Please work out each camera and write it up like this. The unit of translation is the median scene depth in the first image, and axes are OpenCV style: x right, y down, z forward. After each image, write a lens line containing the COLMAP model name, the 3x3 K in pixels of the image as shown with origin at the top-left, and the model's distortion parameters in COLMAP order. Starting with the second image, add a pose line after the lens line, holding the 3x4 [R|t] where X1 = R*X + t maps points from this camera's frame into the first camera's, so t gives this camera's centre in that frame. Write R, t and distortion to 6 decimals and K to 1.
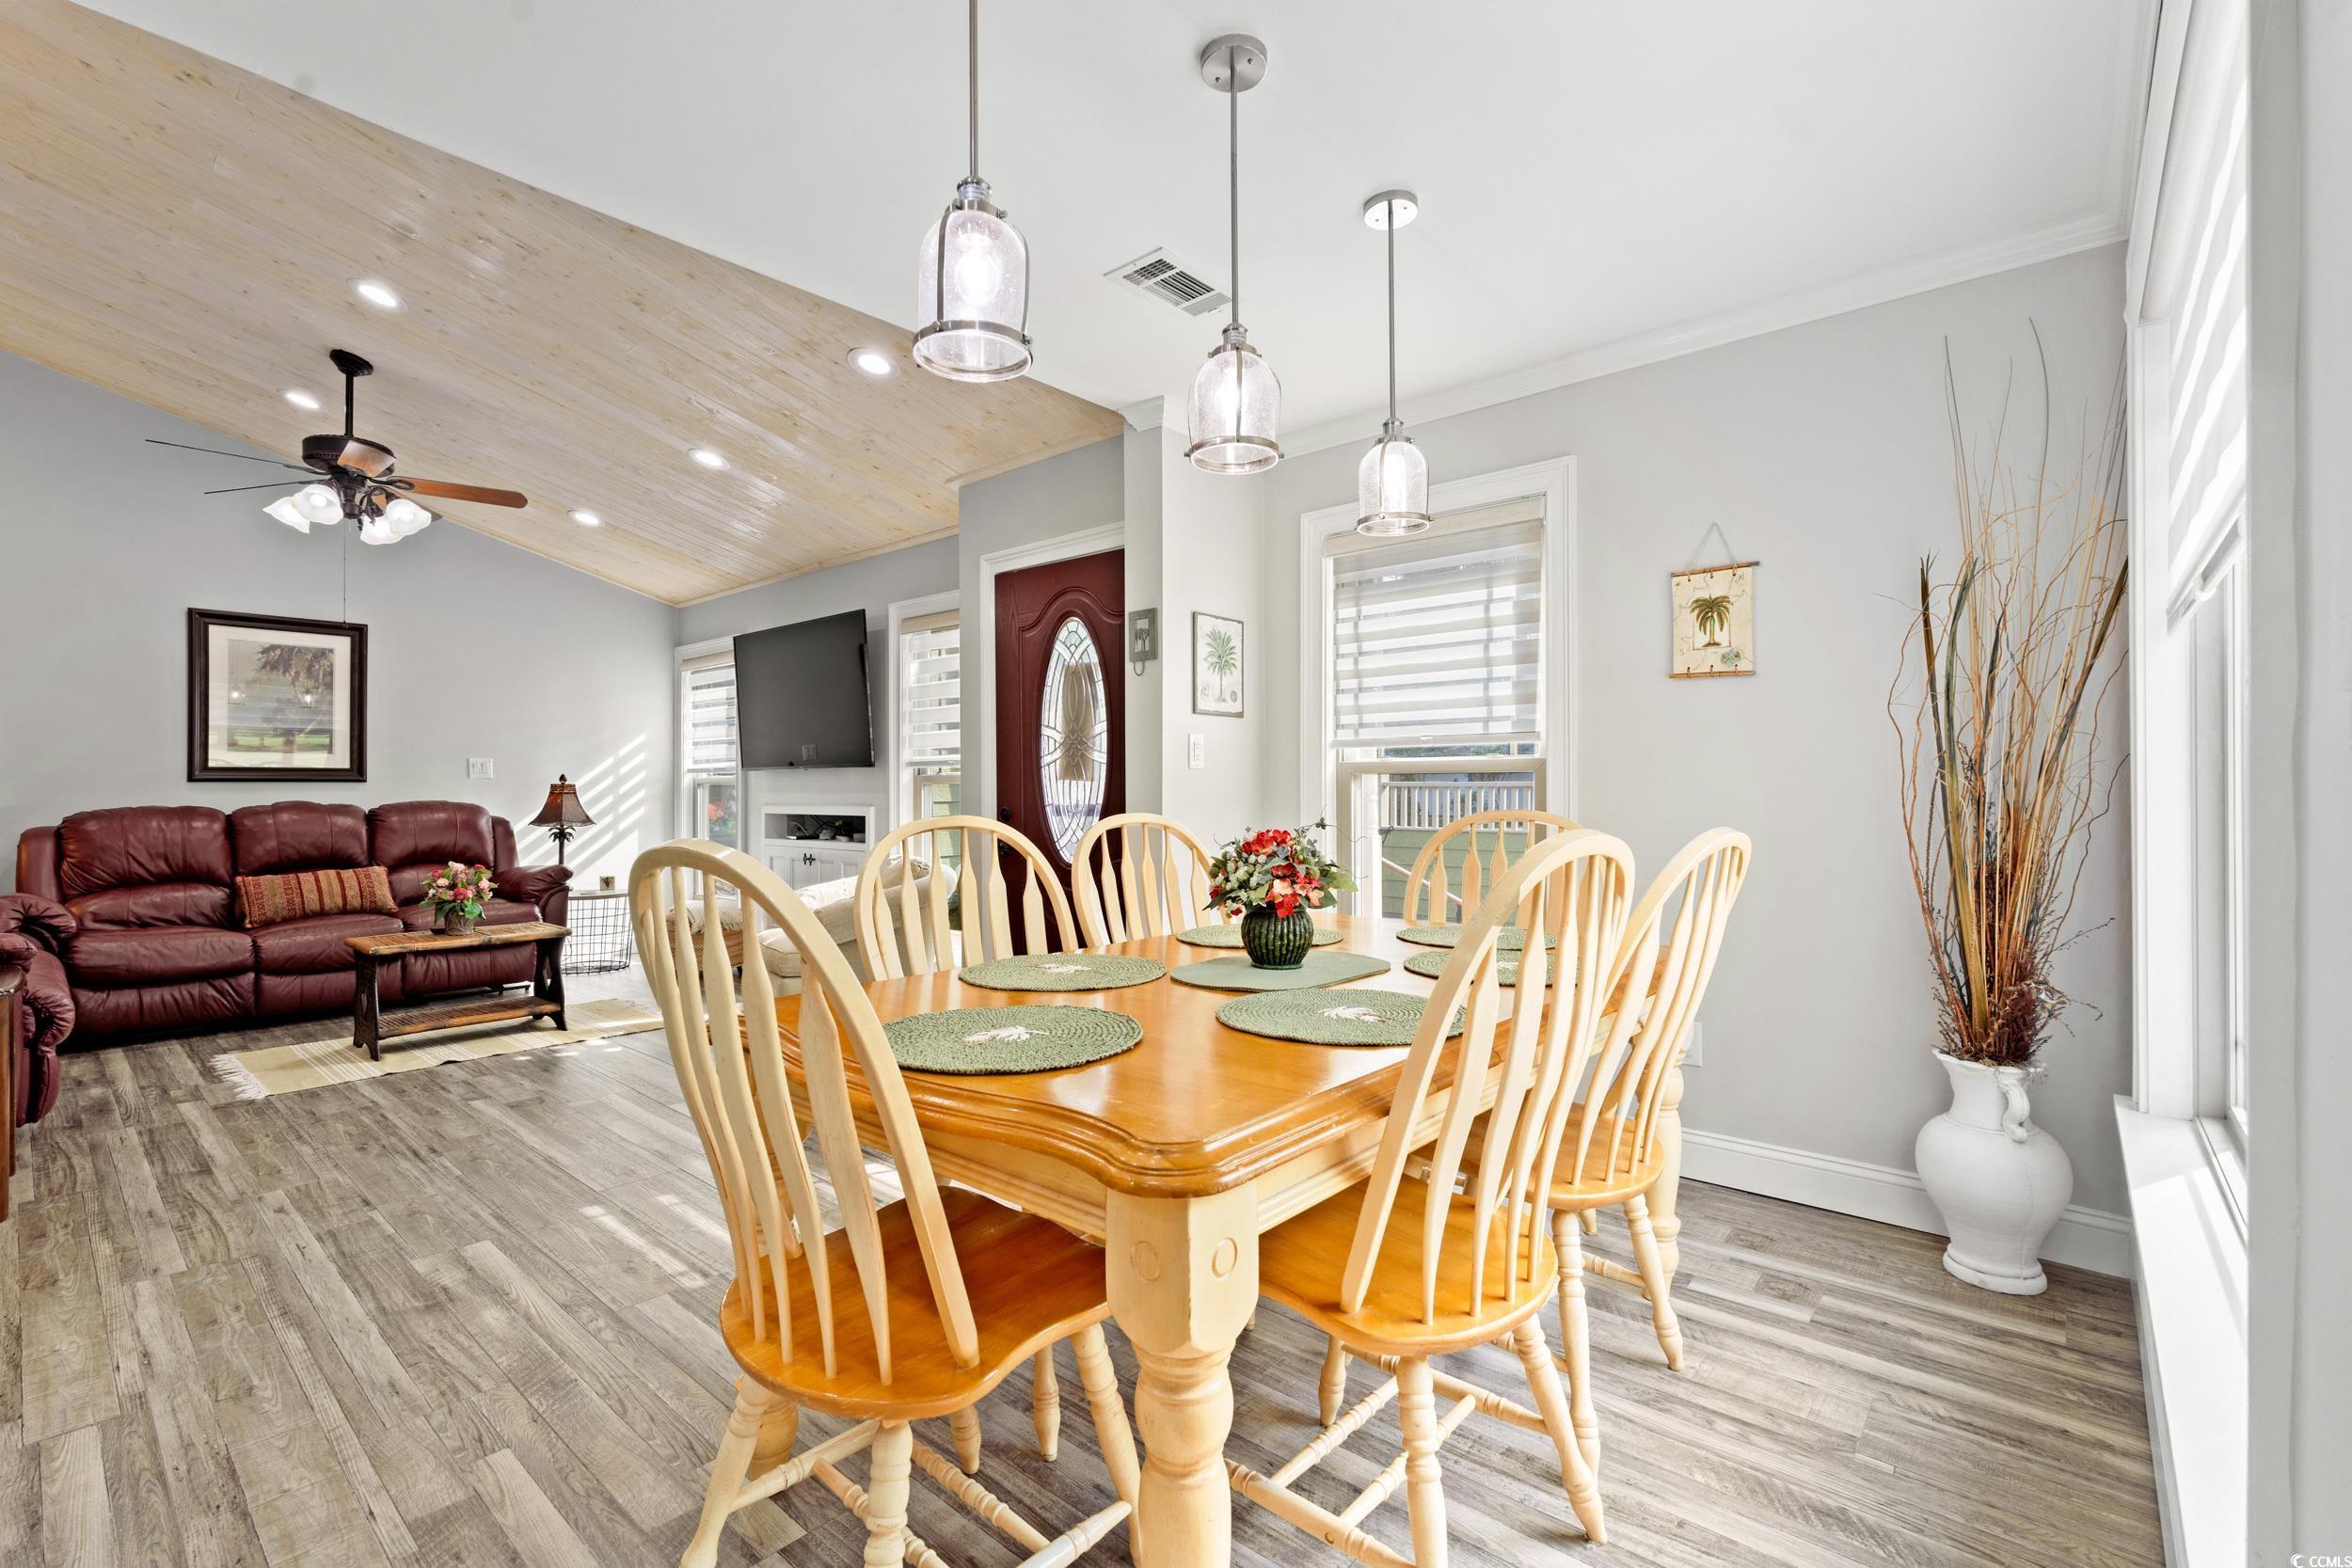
lens RADIAL K [[1024.3, 0, 1117.5], [0, 1024.3, 788.8], [0, 0, 1]] dist [0.012310, -0.000426]
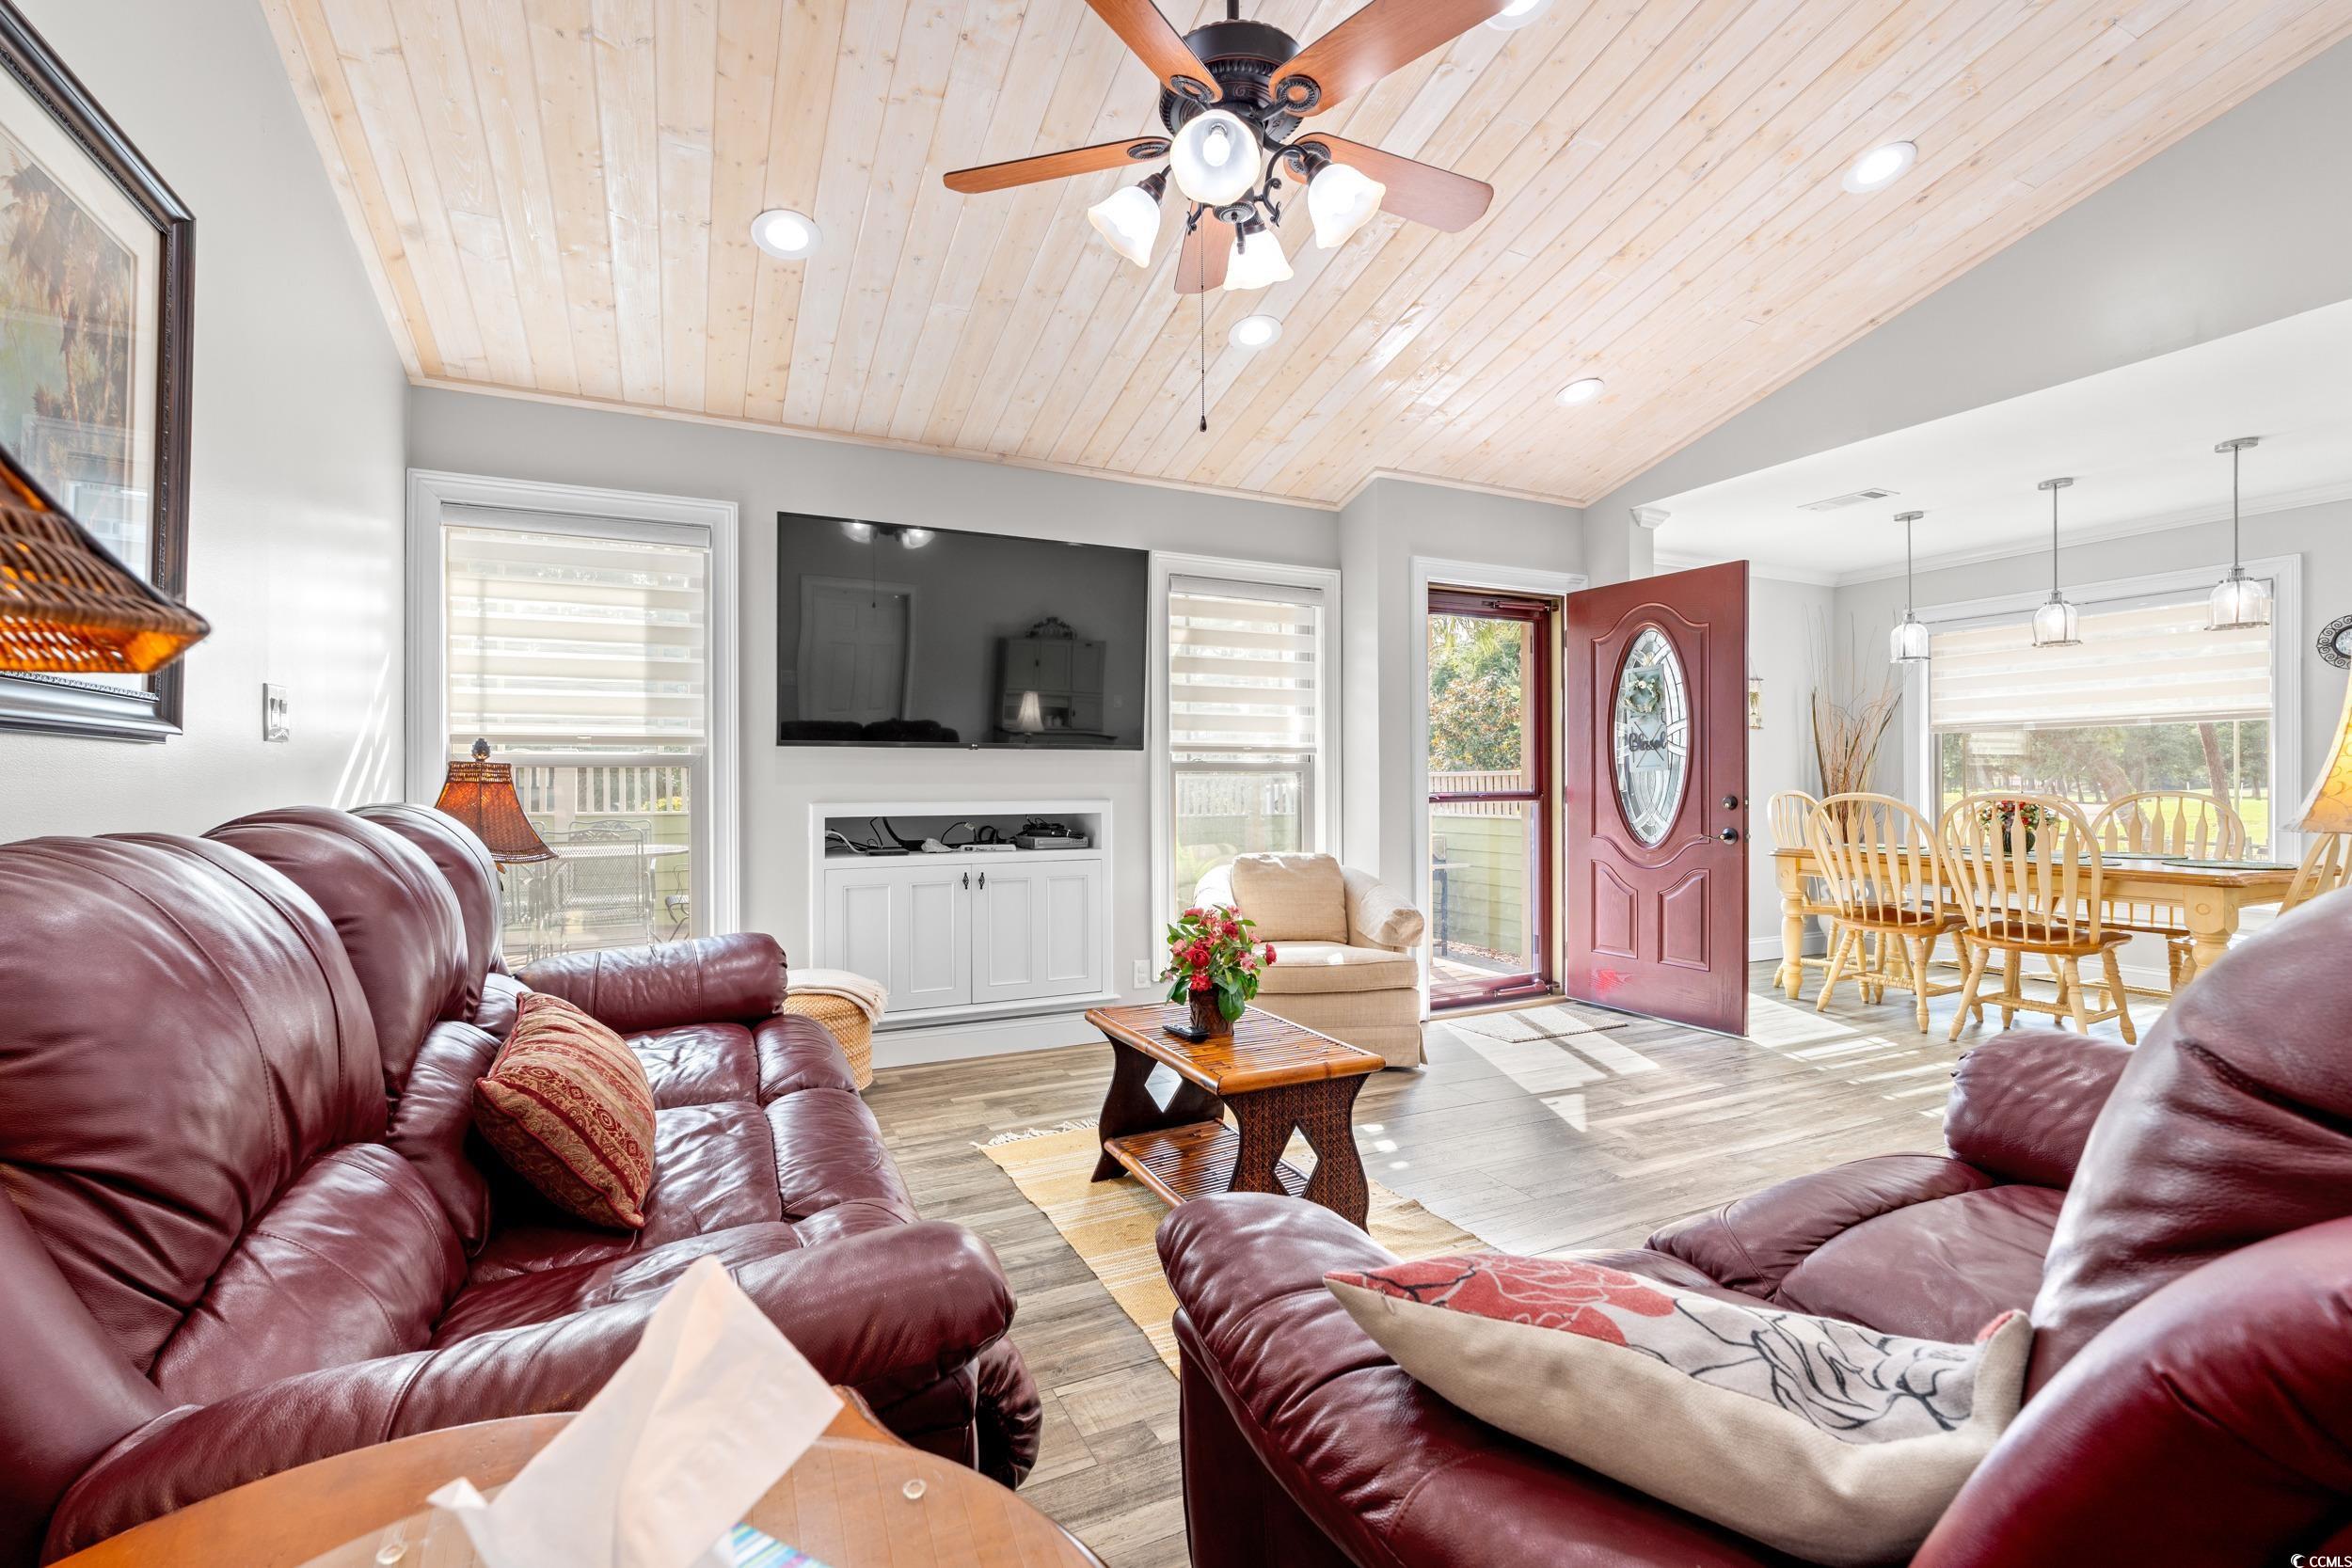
lens RADIAL K [[1037.8, 0, 1168.1], [0, 1037.8, 785.7], [0, 0, 1]] dist [-0.000428, -0.000048]
pose [[0.367972, 0.000496, 0.929837, -1.002927], [0.001229, 0.999999, -0.001020, 0.007305], [-0.929836, 0.001518, 0.367971, 0.699494]]
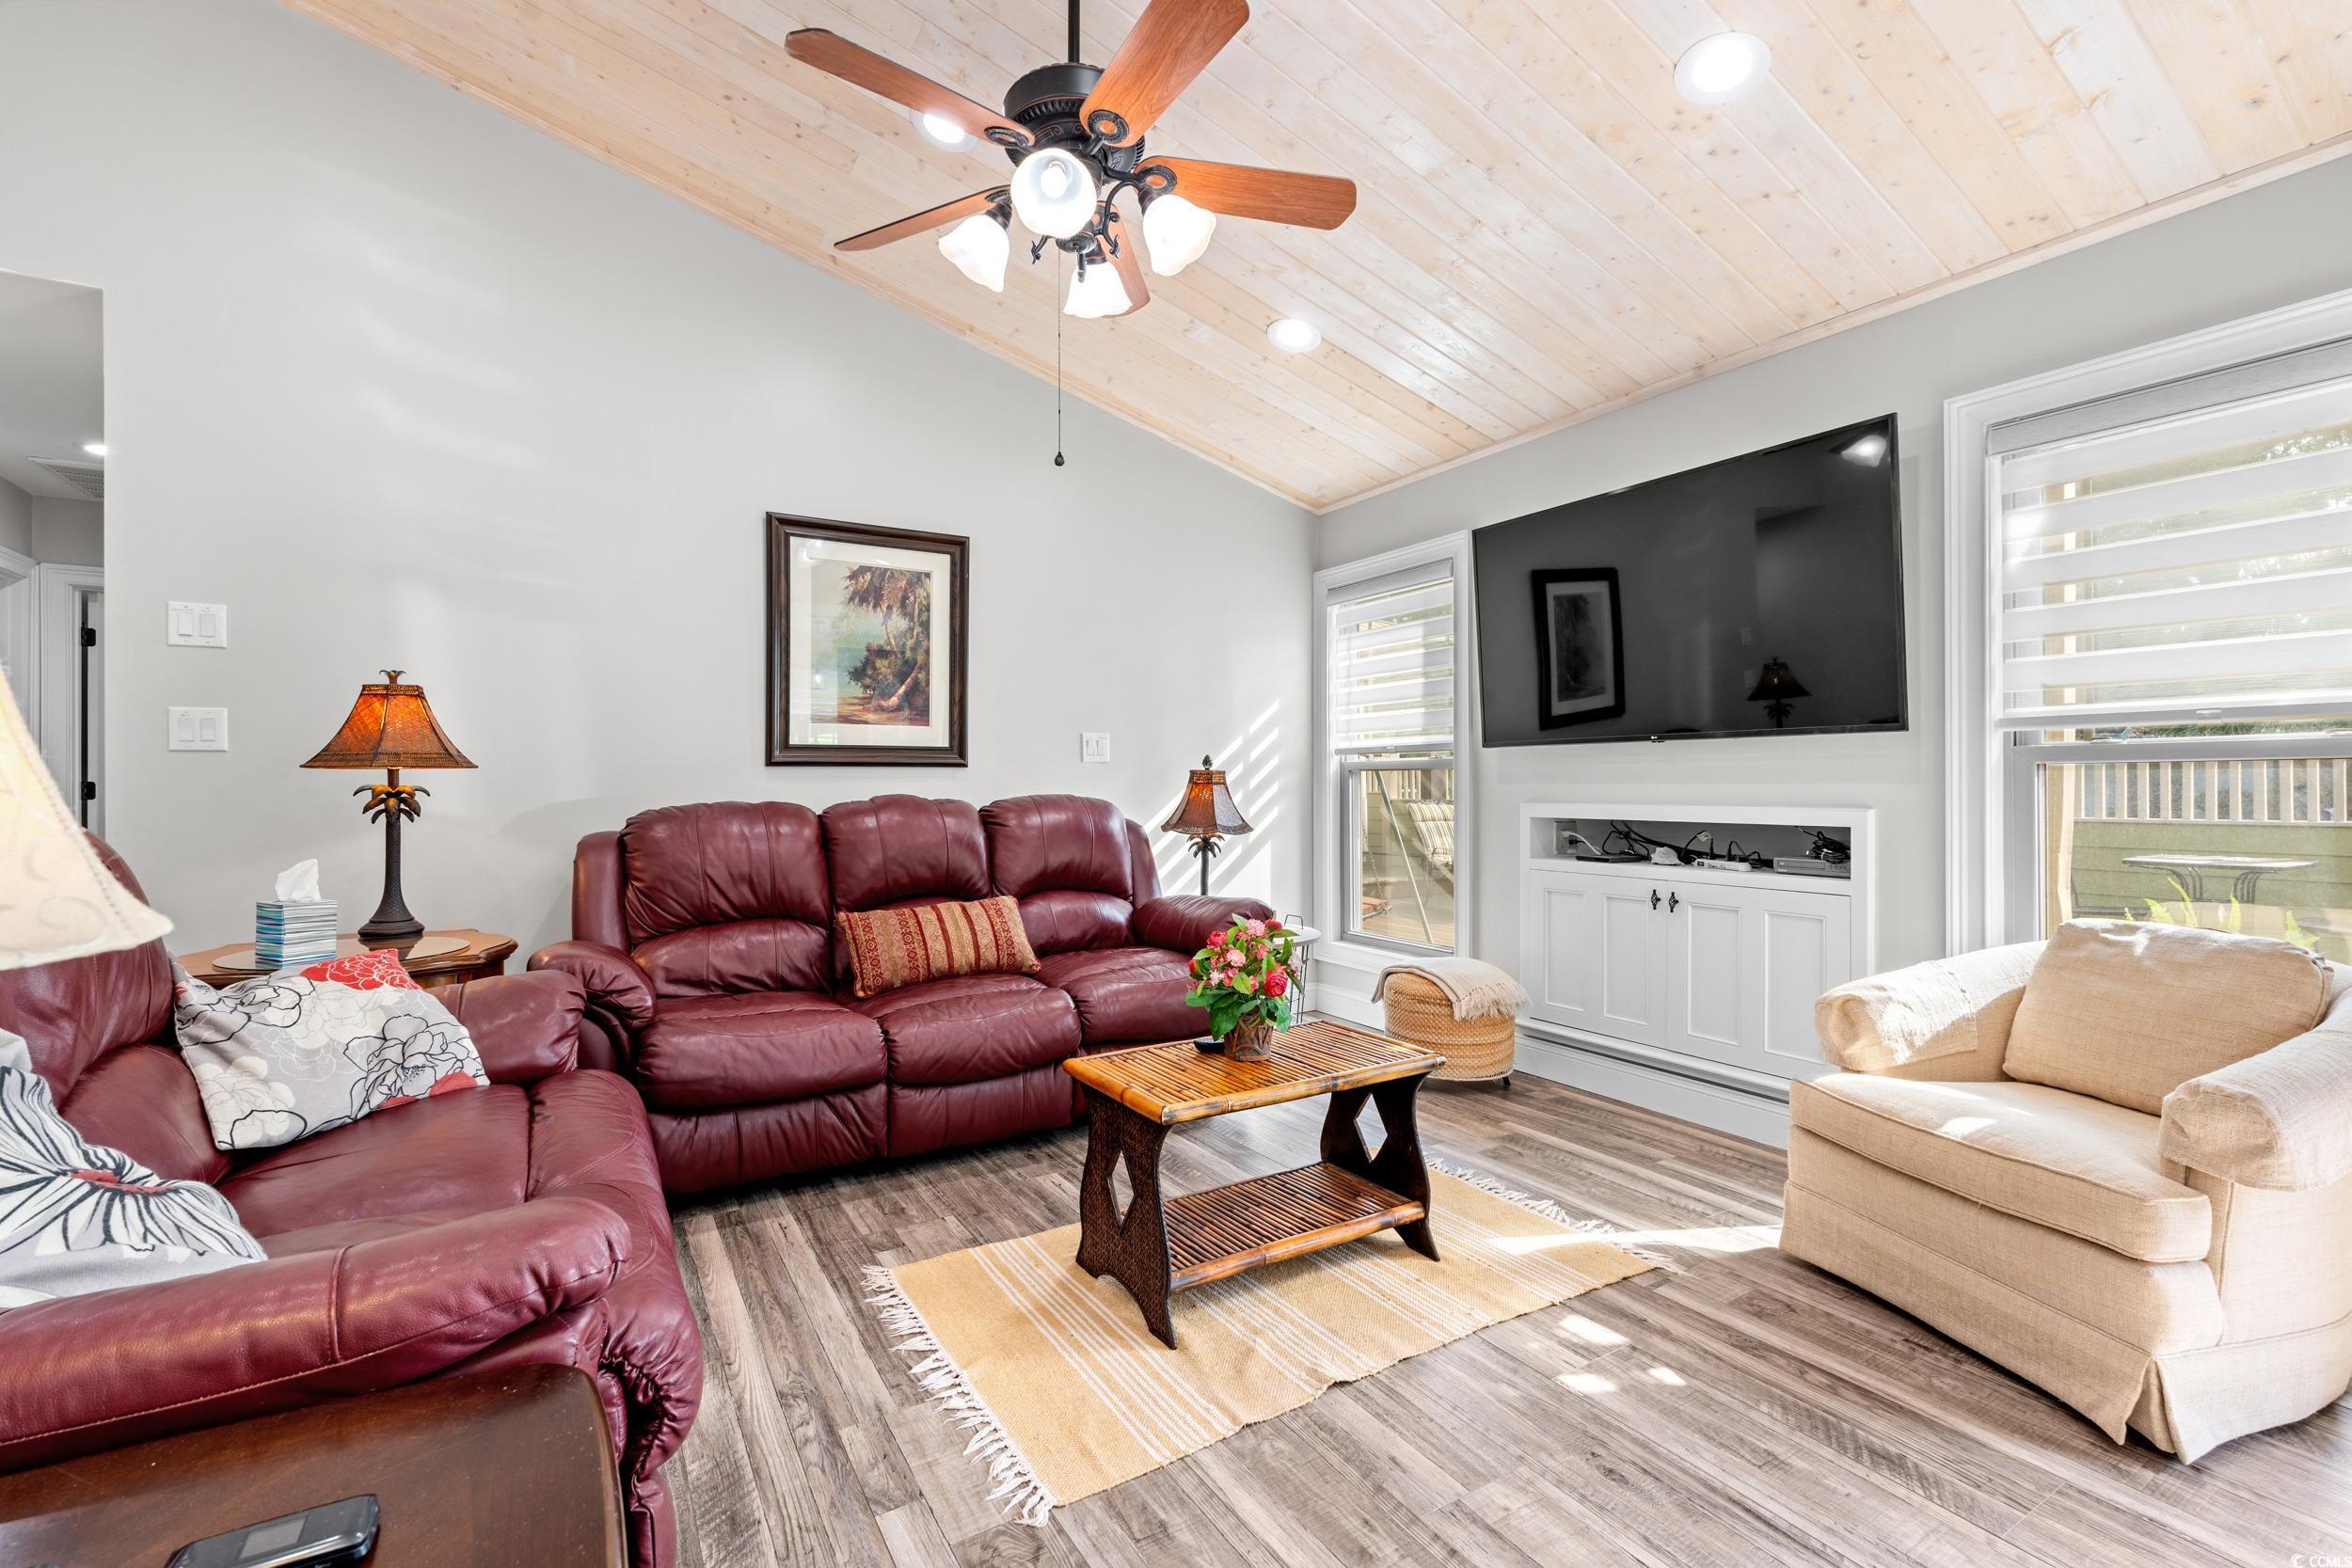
lens RADIAL K [[1035.9, 0, 1165.4], [0, 1035.9, 783.7], [0, 0, 1]] dist [0.002969, 0.000301]
pose [[0.957851, -0.000121, -0.287266, -0.448429], [0.000302, 1.000000, 0.000585, 0.004716], [0.287266, -0.000647, 0.957851, 0.418982]]
